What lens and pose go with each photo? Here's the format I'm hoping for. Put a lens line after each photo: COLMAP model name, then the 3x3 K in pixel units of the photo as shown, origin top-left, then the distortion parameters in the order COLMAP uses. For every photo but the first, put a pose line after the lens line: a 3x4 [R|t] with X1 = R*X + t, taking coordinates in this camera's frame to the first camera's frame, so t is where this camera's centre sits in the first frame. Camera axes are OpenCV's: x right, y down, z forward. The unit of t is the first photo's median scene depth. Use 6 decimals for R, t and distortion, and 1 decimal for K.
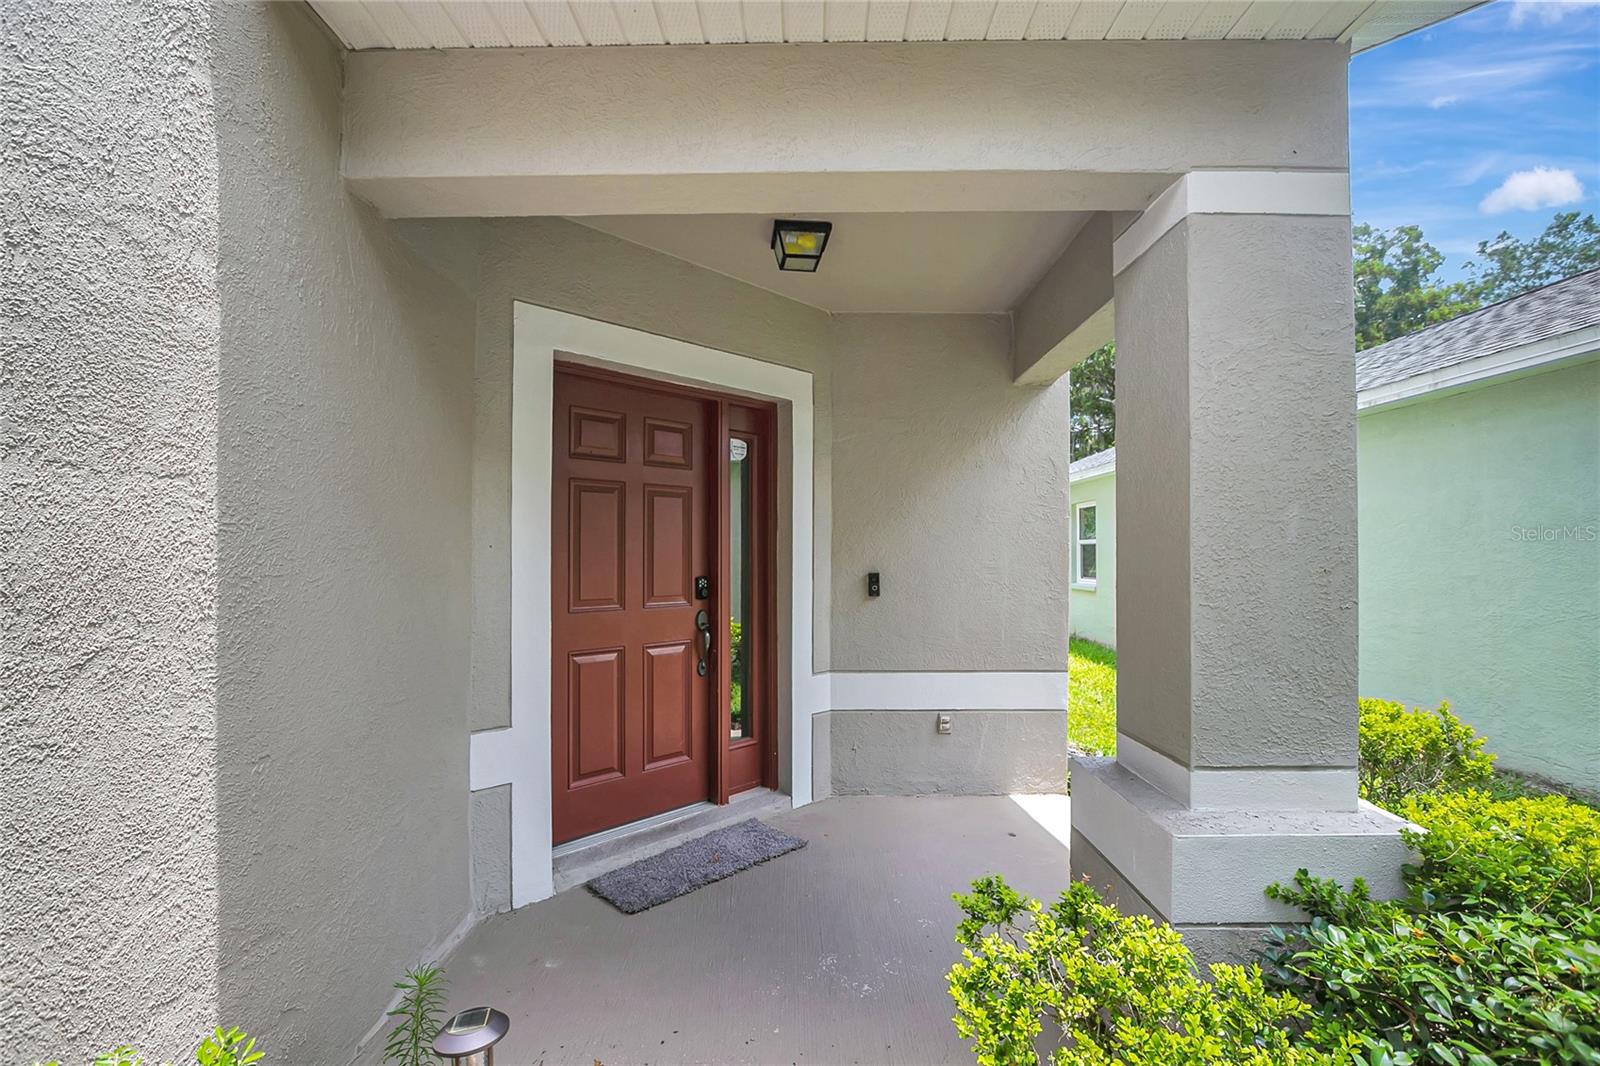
lens RADIAL K [[749.9, 0, 804.8], [0, 749.9, 543.1], [0, 0, 1]] dist [-0.015382, 0.002976]
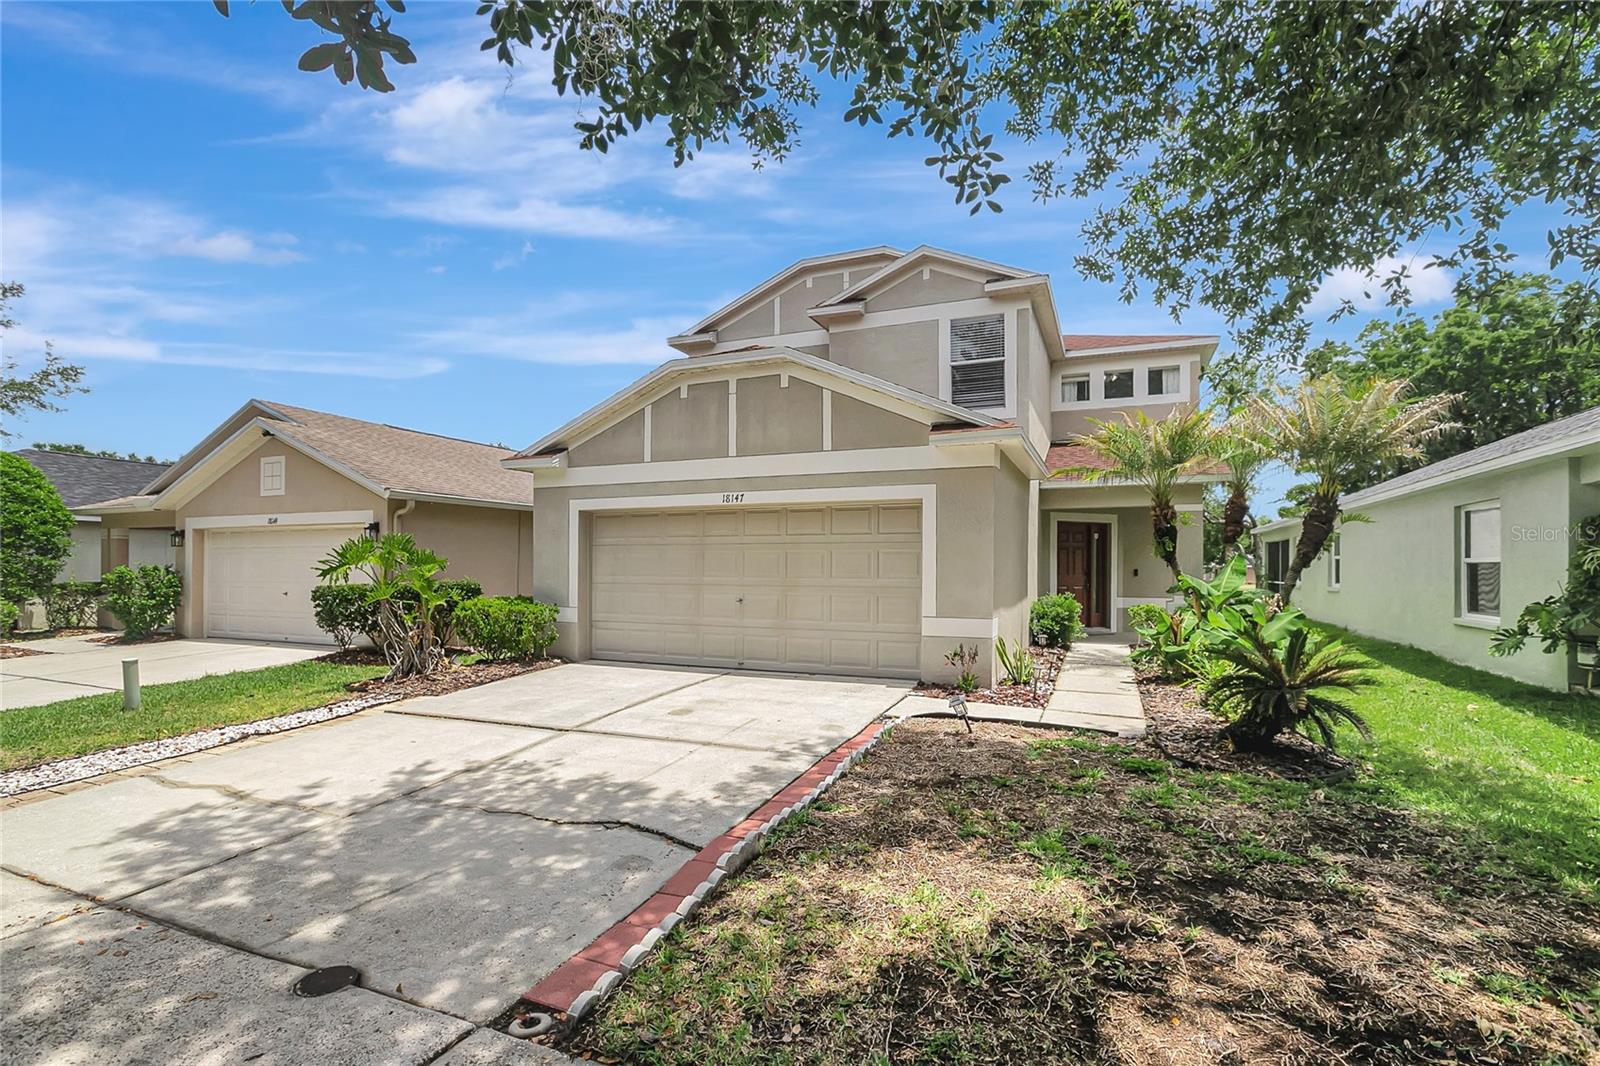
lens RADIAL K [[749.9, 0, 809.2], [0, 749.9, 573.0], [0, 0, 1]] dist [-0.015382, 0.002976]
pose [[0.919666, 0.003508, -0.392685, 0.066247], [0.002689, 0.999880, 0.015232, -0.002469], [0.392692, -0.015064, 0.919547, -3.190552]]
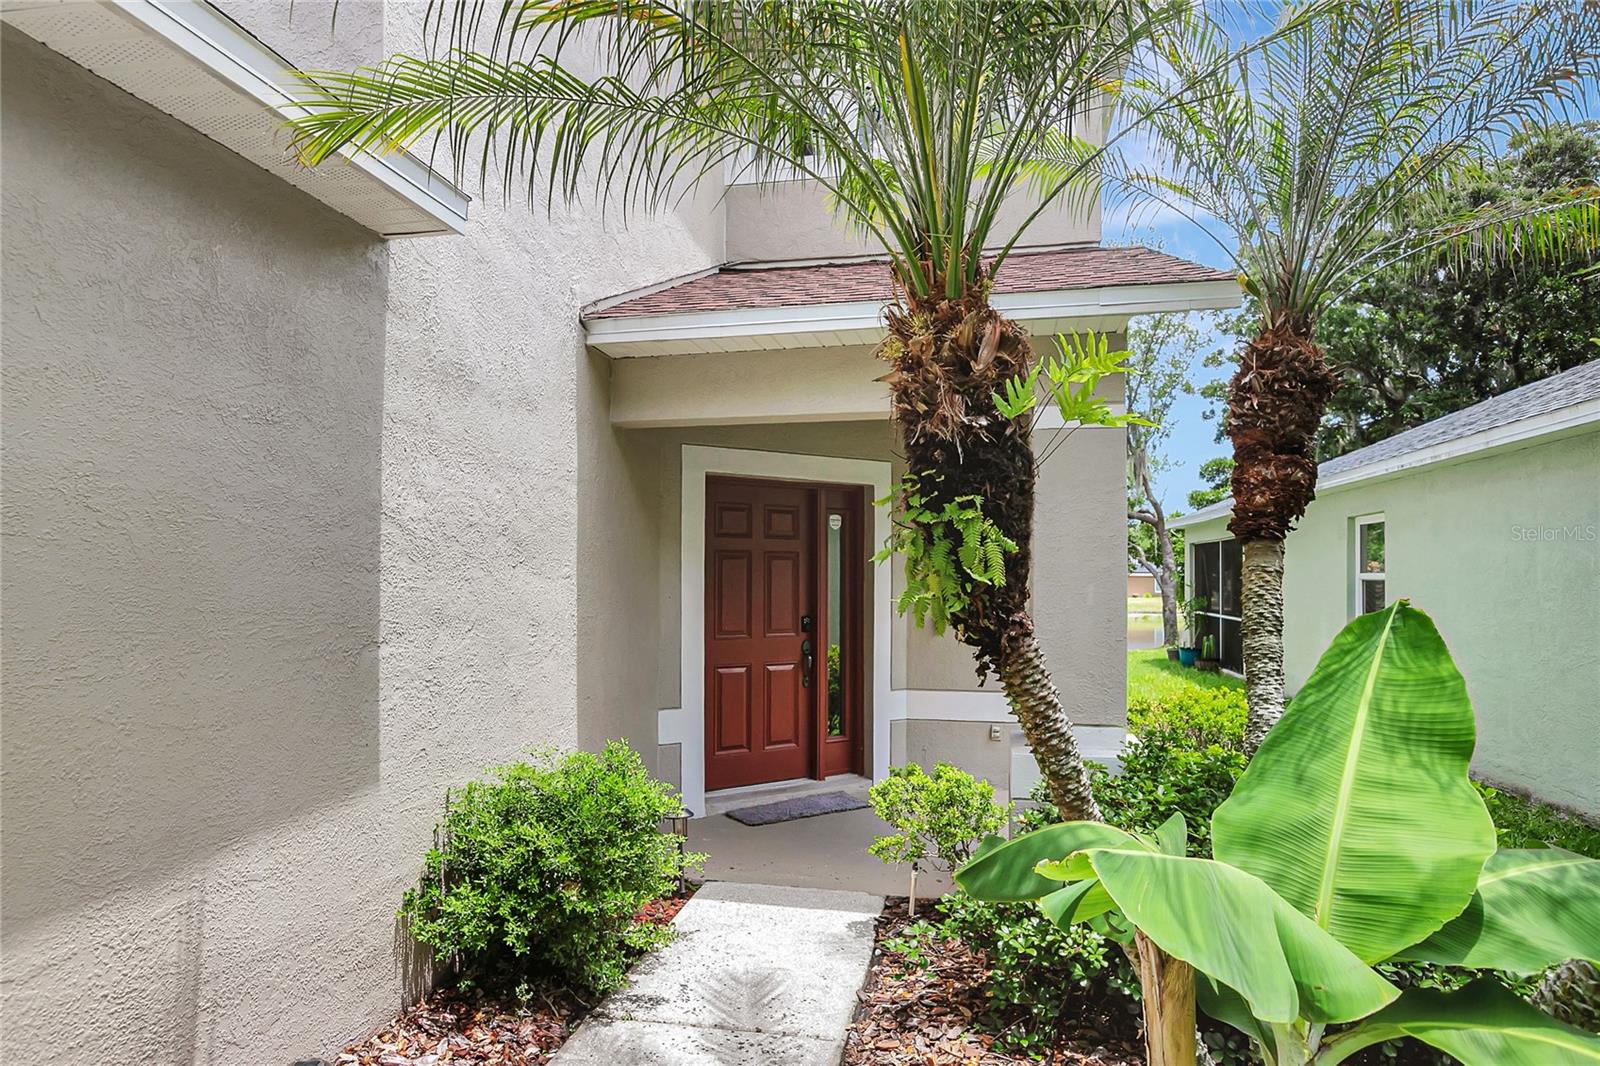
lens RADIAL K [[946.7, 0, 794.2], [0, 946.7, 567.0], [0, 0, 1]] dist [-0.001986, 0.002217]
pose [[0.978047, 0.000799, -0.208384, 0.208546], [-0.000444, 0.999998, 0.001747, -0.049305], [0.208385, -0.001616, 0.978045, -0.726127]]
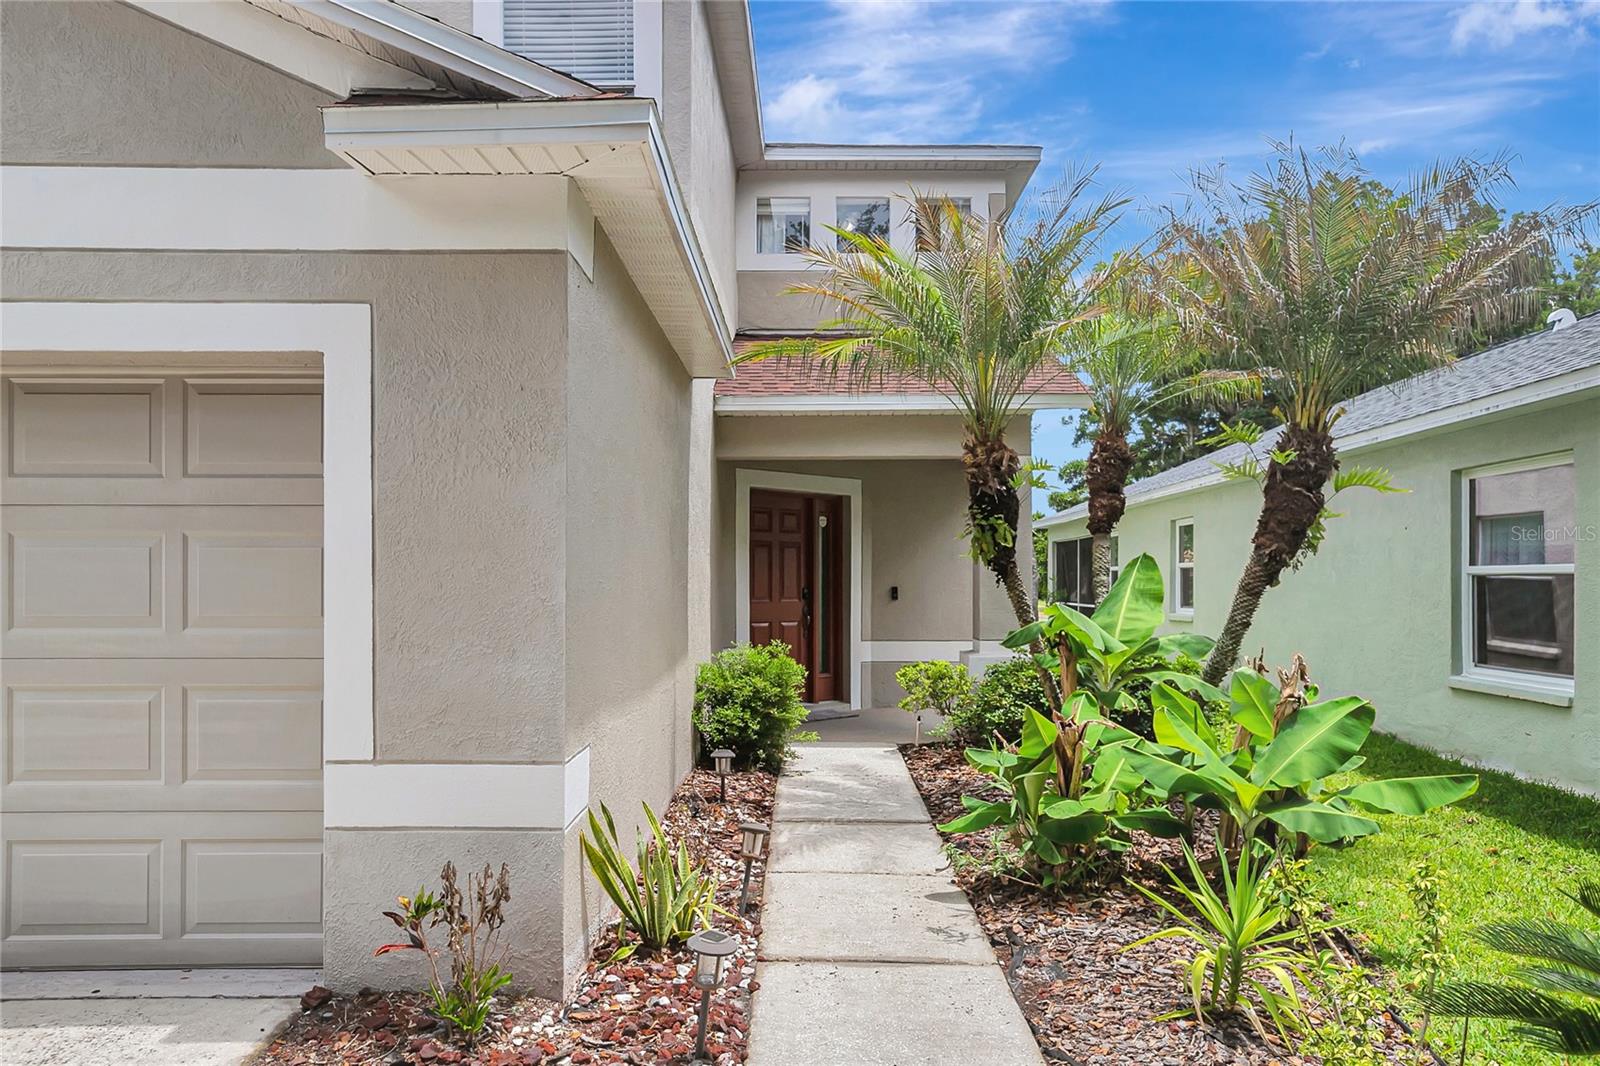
lens RADIAL K [[1115.1, 0, 808.1], [0, 1115.1, 585.7], [0, 0, 1]] dist [0.007896, 0.009810]
pose [[0.999753, -0.000213, -0.022240, -0.066036], [0.000528, 0.999900, 0.014154, -0.002410], [0.022235, -0.014162, 0.999652, -1.932253]]
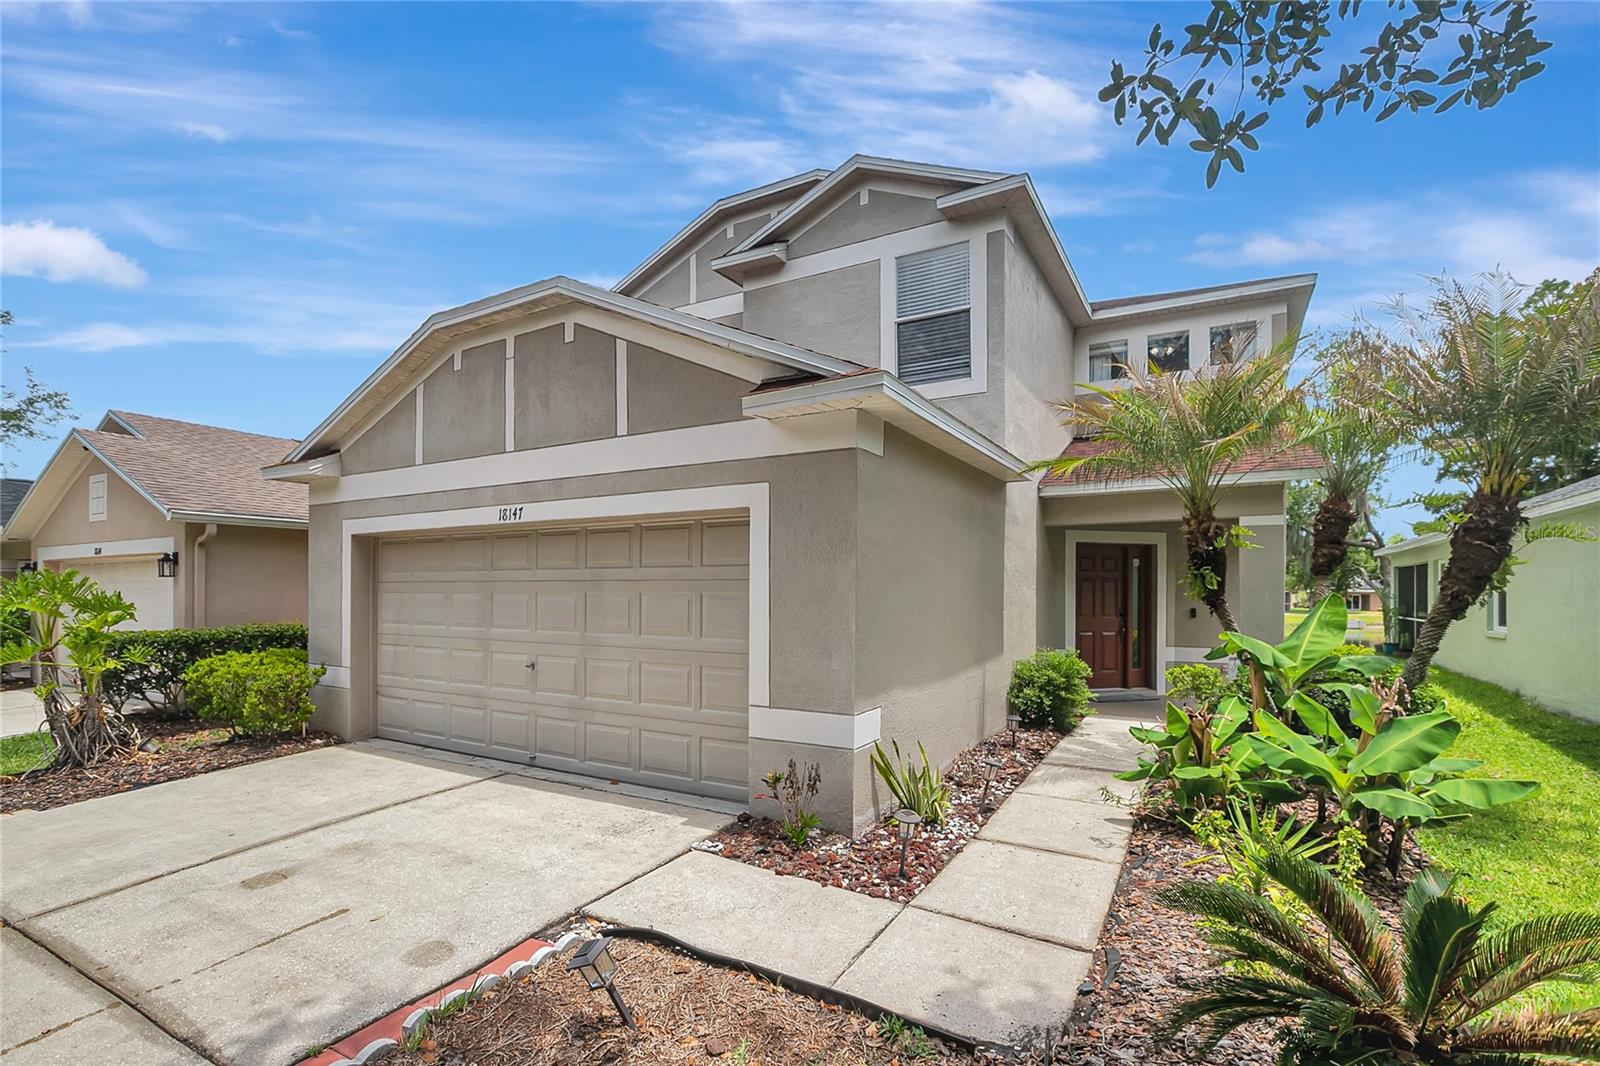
lens RADIAL K [[749.9, 0, 798.3], [0, 749.9, 592.7], [0, 0, 1]] dist [-0.015382, 0.002976]
pose [[0.859599, 0.001210, -0.510967, 0.260710], [0.004680, 0.999937, 0.010240, -0.051962], [0.510947, -0.011193, 0.859539, -2.087944]]
